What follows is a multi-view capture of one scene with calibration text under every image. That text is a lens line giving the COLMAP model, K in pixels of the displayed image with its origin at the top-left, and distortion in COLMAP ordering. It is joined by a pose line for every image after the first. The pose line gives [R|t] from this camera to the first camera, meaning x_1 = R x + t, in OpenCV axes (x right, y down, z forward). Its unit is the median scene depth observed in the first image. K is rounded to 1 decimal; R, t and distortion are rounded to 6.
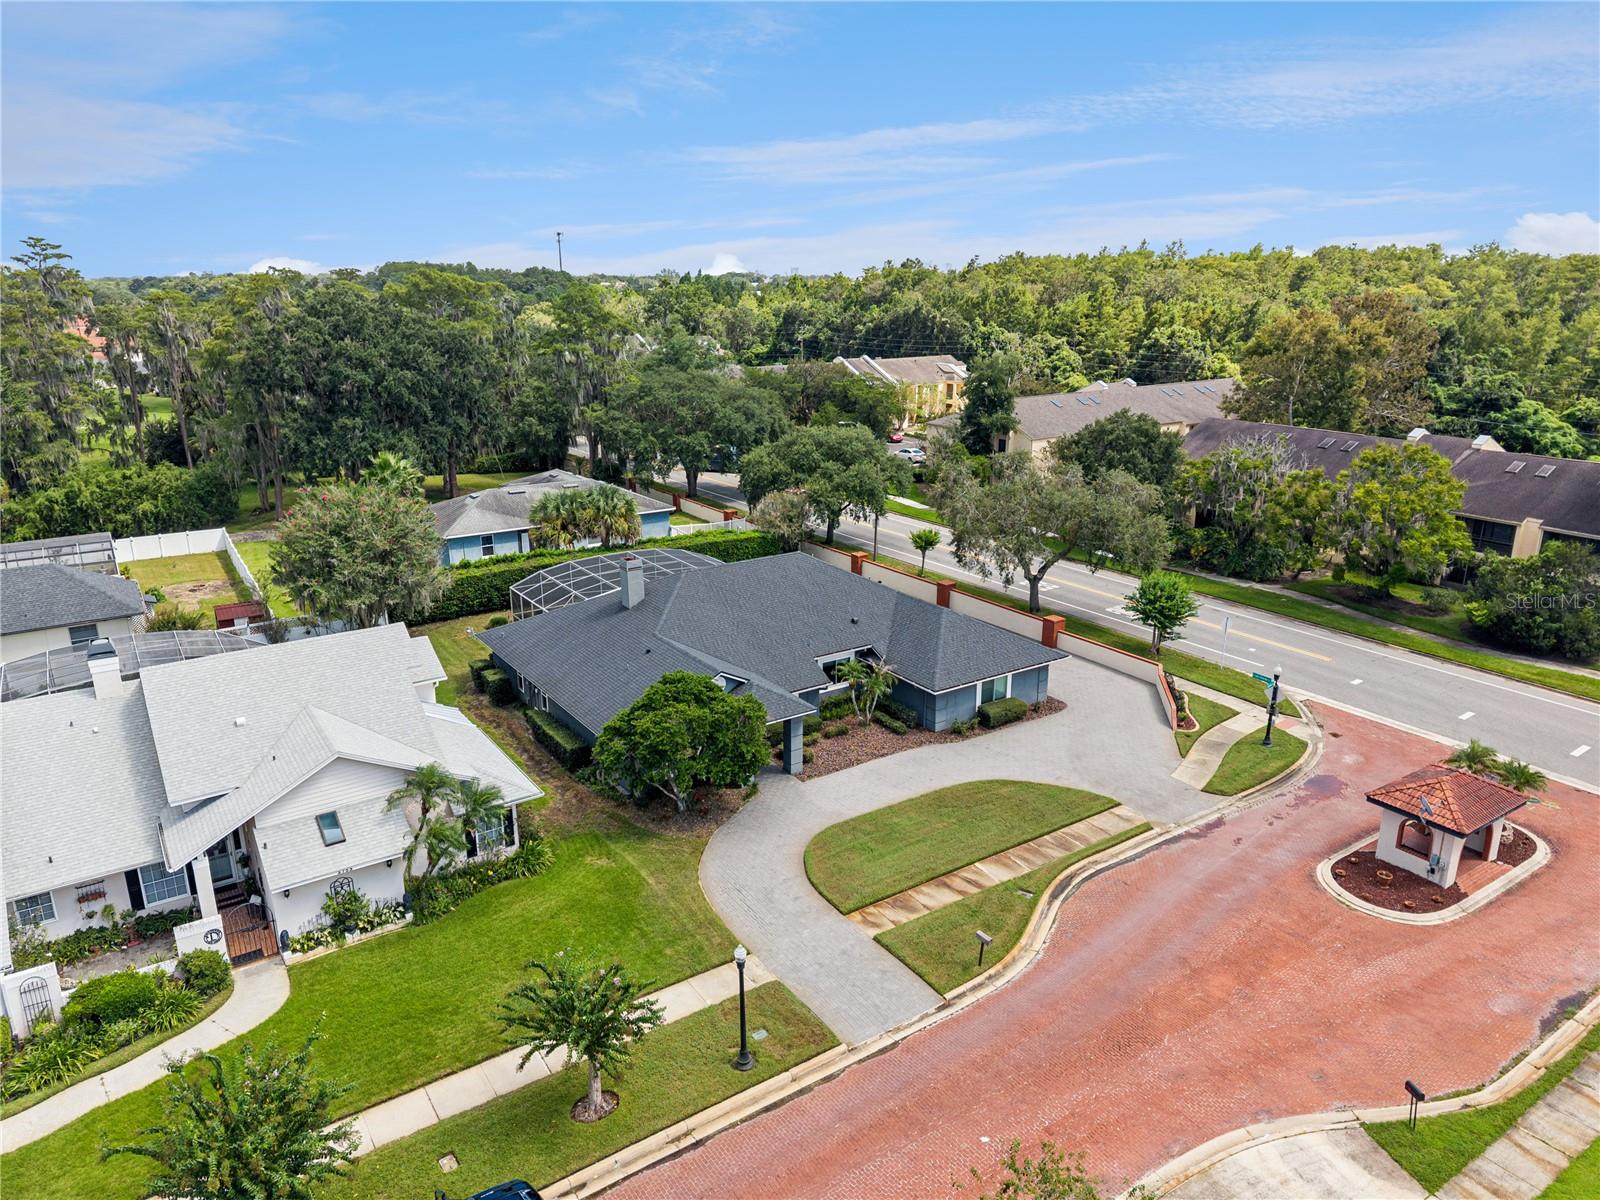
lens RADIAL K [[1074.8, 0, 800.0], [0, 1074.8, 600.0], [0, 0, 1]] dist [0.055813, -0.075731]
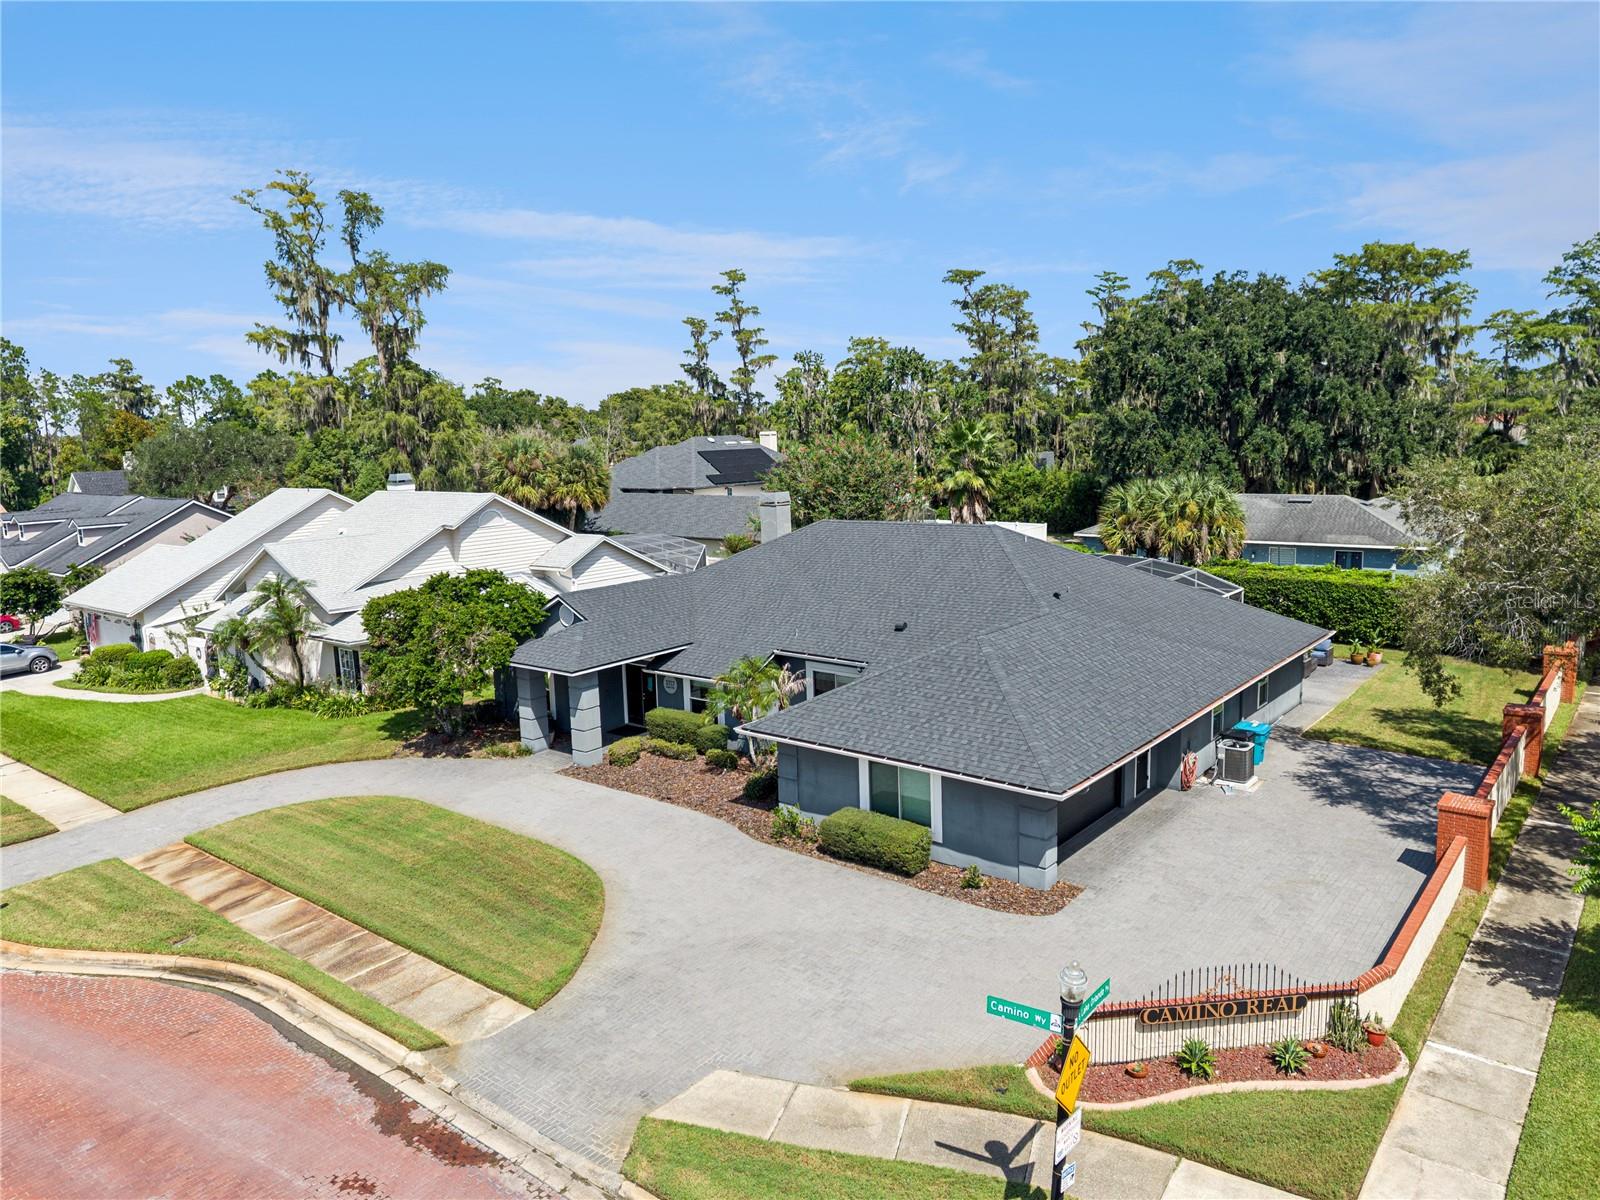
lens RADIAL K [[1093.6, 0, 782.8], [0, 1093.6, 597.4], [0, 0, 1]] dist [0.035021, -0.029296]
pose [[0.284864, 0.145533, -0.947456, 0.747110], [-0.243889, 0.966884, 0.075189, -0.032380], [0.927022, 0.209656, 0.310925, 0.946270]]
